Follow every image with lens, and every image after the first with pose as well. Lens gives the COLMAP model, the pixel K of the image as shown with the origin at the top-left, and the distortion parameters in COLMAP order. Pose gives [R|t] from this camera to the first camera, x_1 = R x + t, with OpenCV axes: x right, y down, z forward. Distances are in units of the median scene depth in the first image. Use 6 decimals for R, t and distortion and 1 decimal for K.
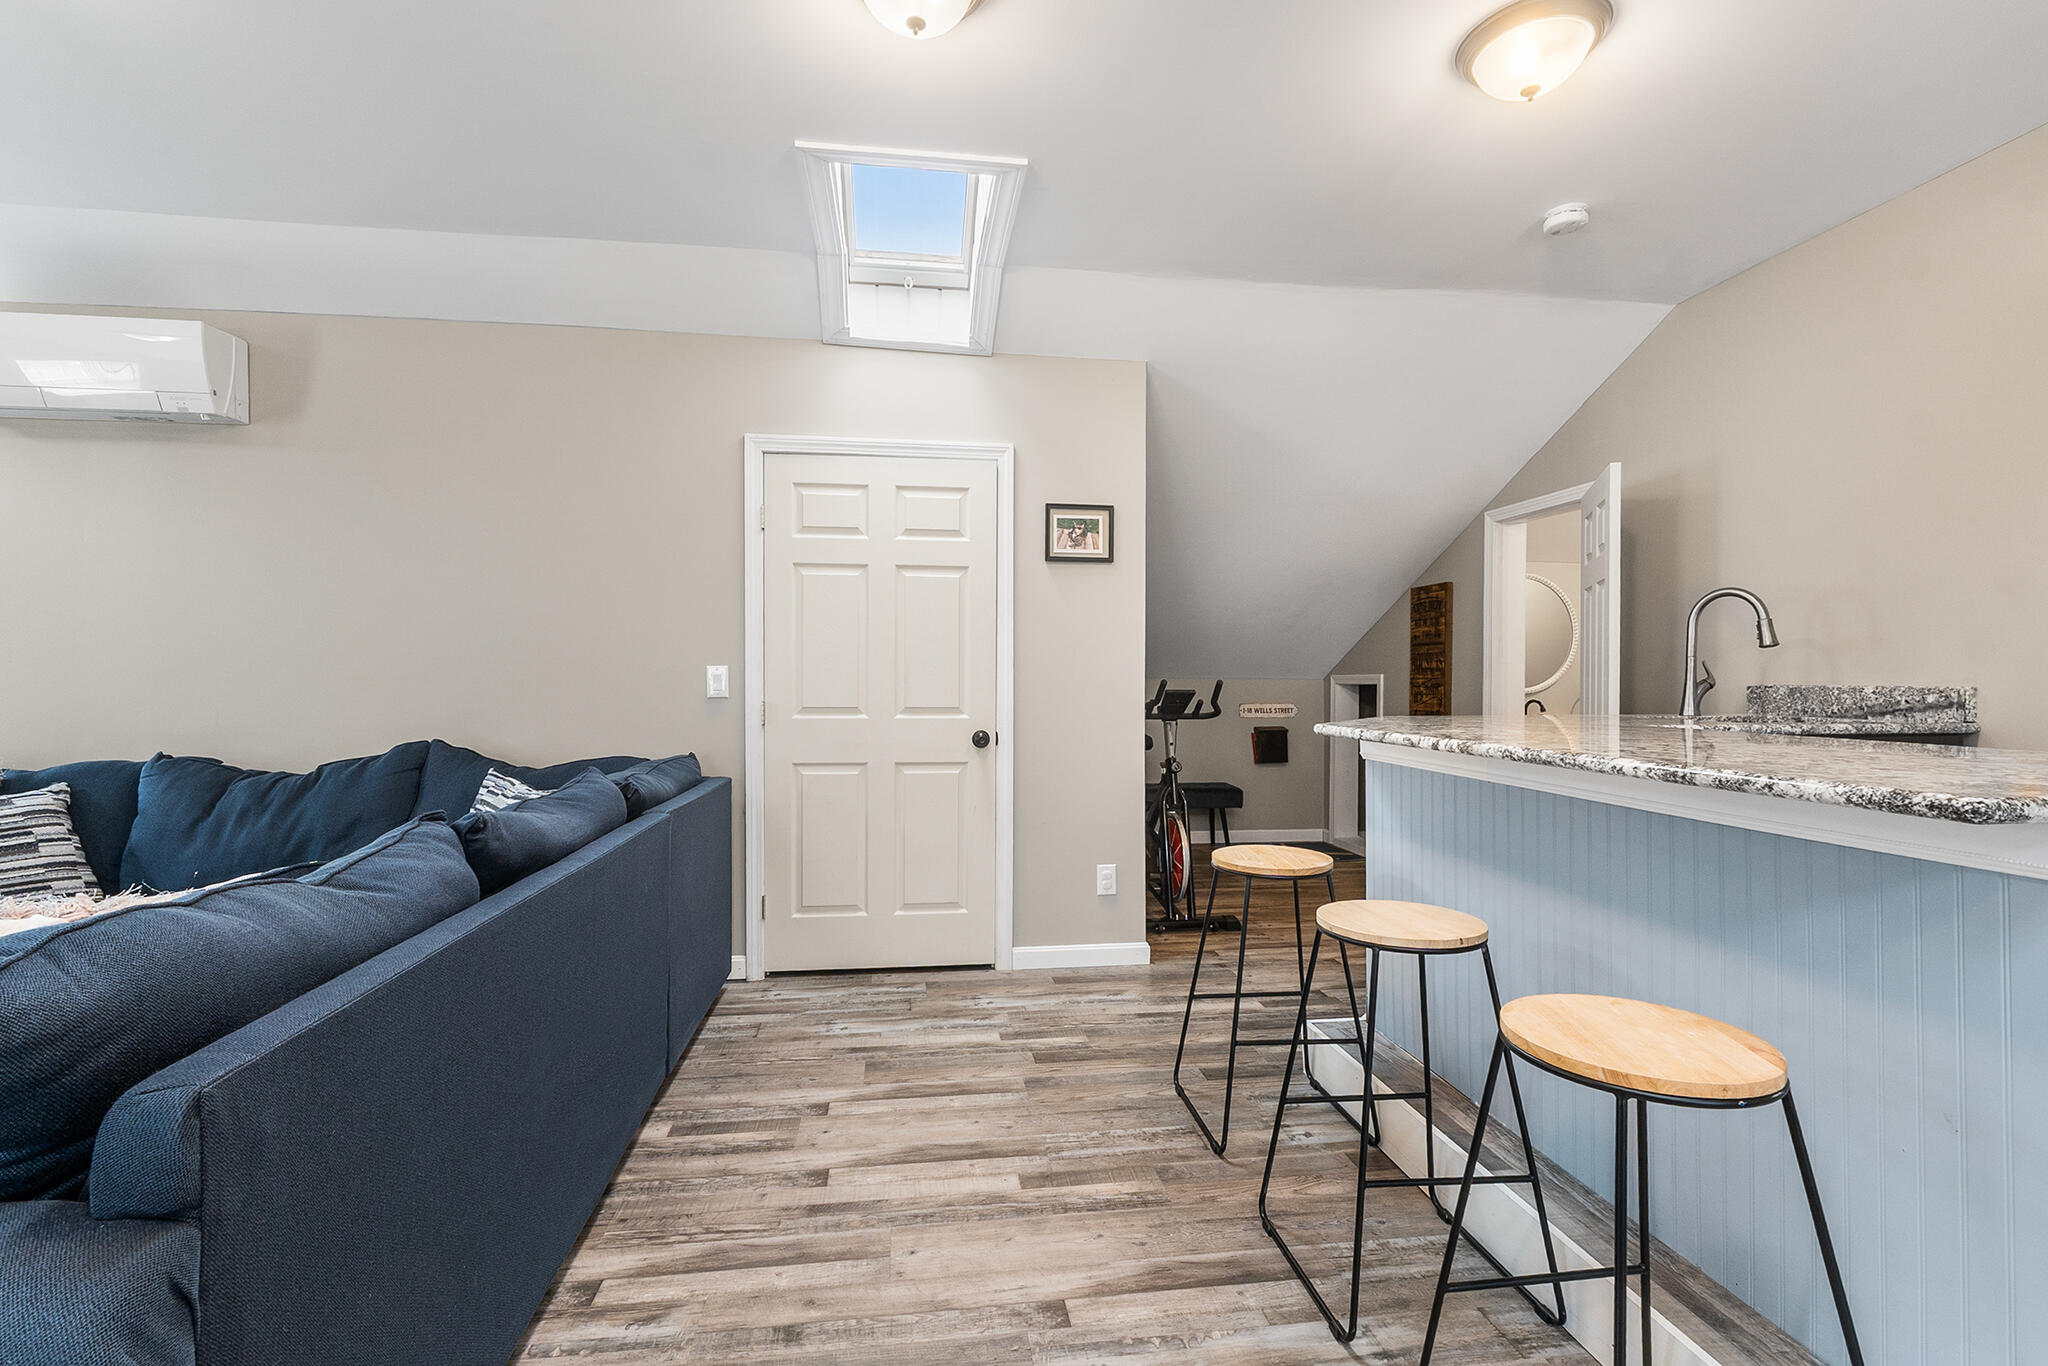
lens RADIAL K [[915.0, 0, 1033.6], [0, 915.0, 683.3], [0, 0, 1]] dist [0.002288, 0.000659]
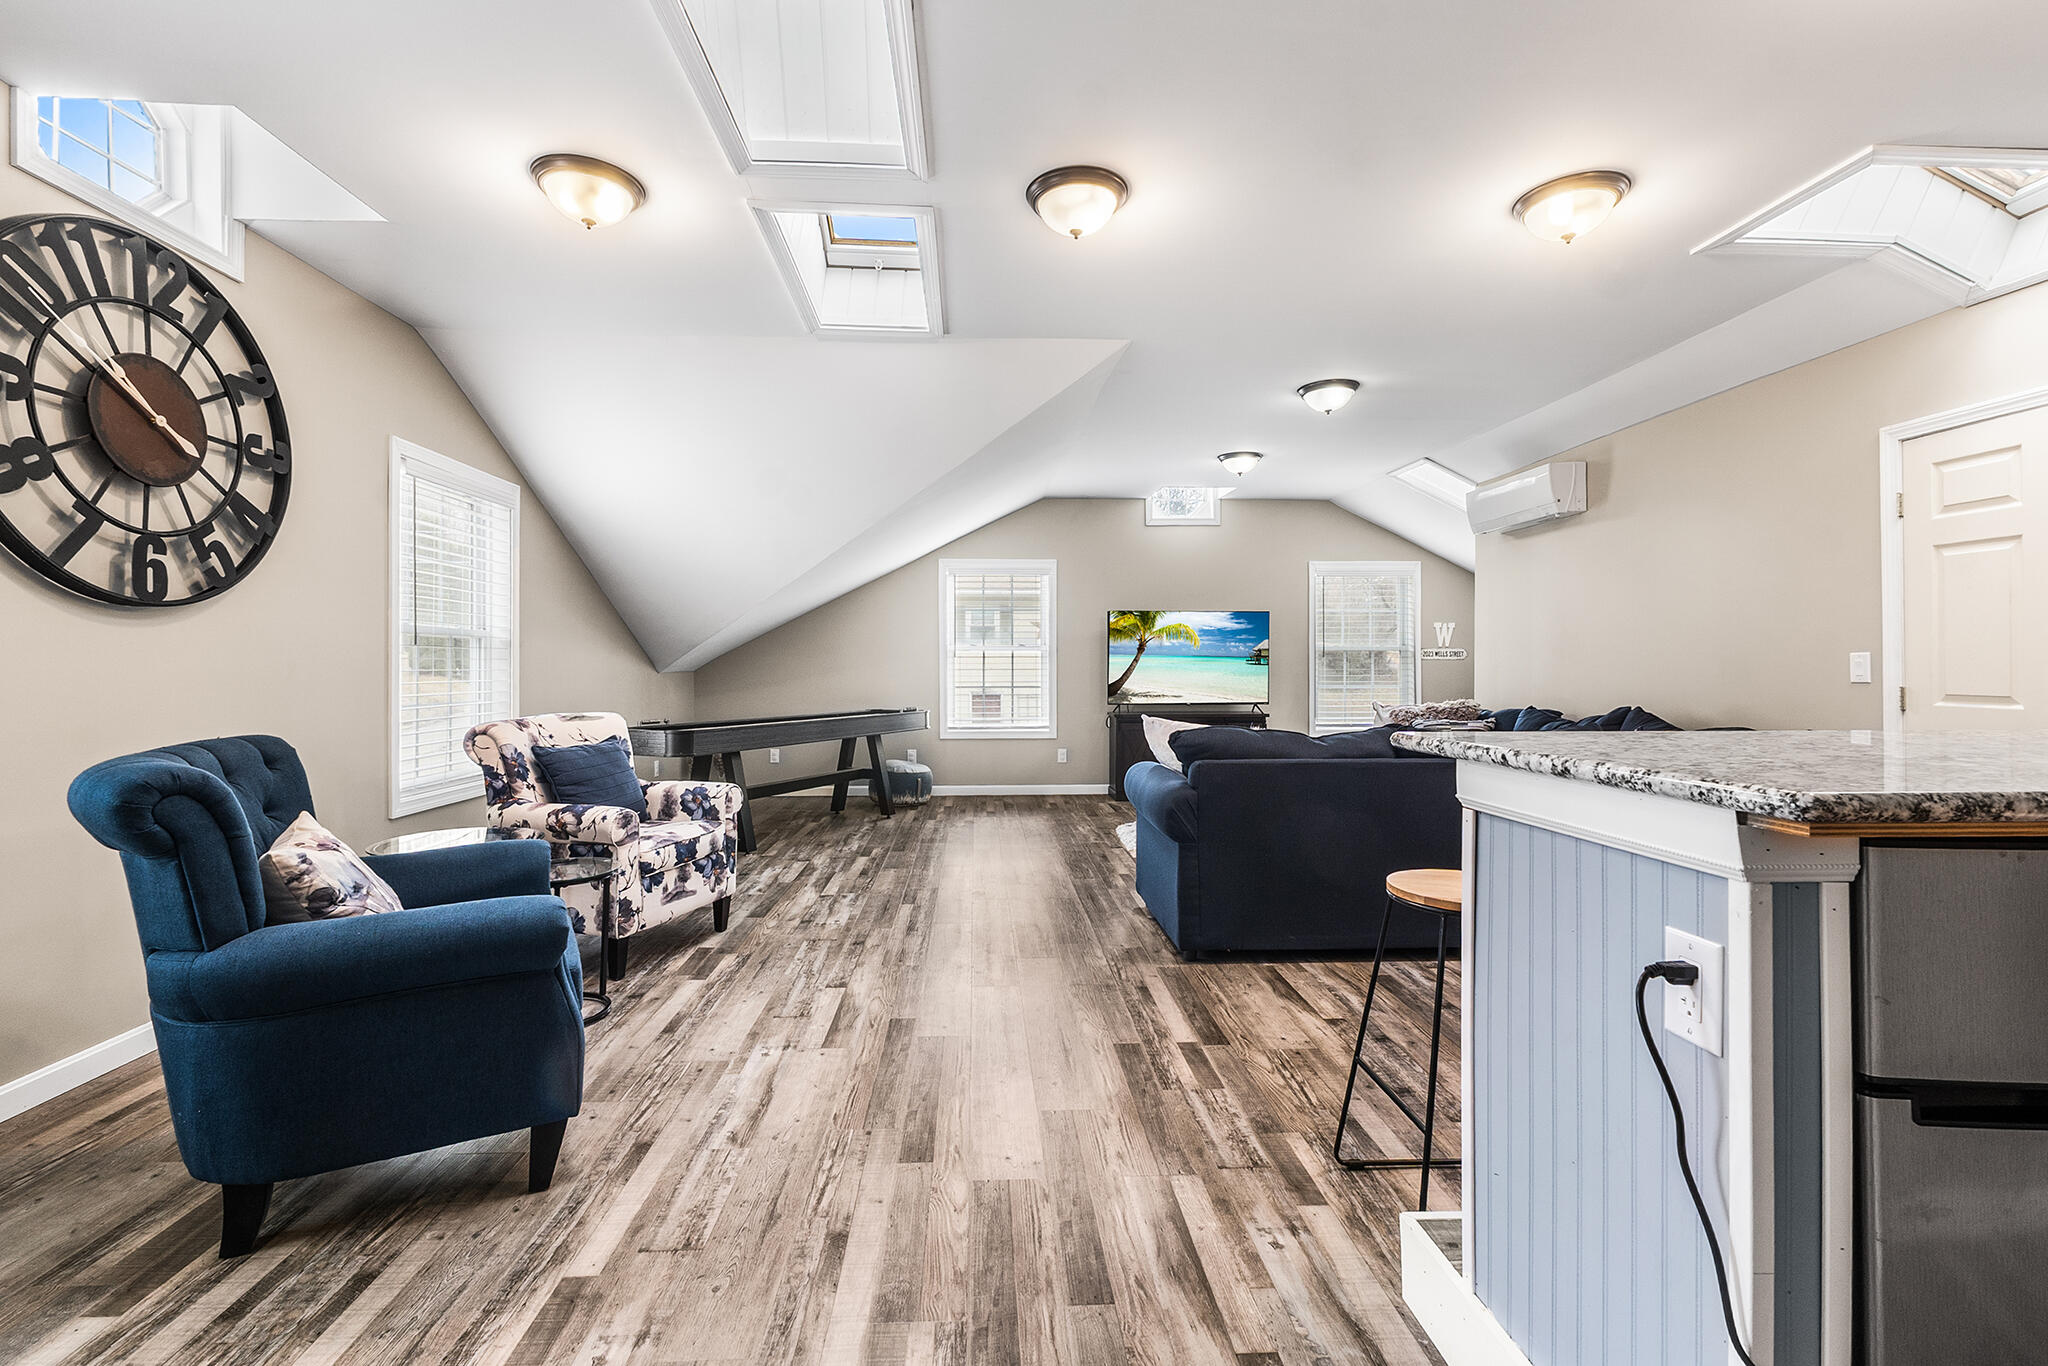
lens RADIAL K [[915.0, 0, 1040.2], [0, 915.0, 667.7], [0, 0, 1]] dist [0.002288, 0.000659]
pose [[-0.072640, 0.005614, -0.997342, 0.775599], [0.002897, 0.999981, 0.005418, -0.010177], [0.997354, -0.002496, -0.072655, 0.125637]]
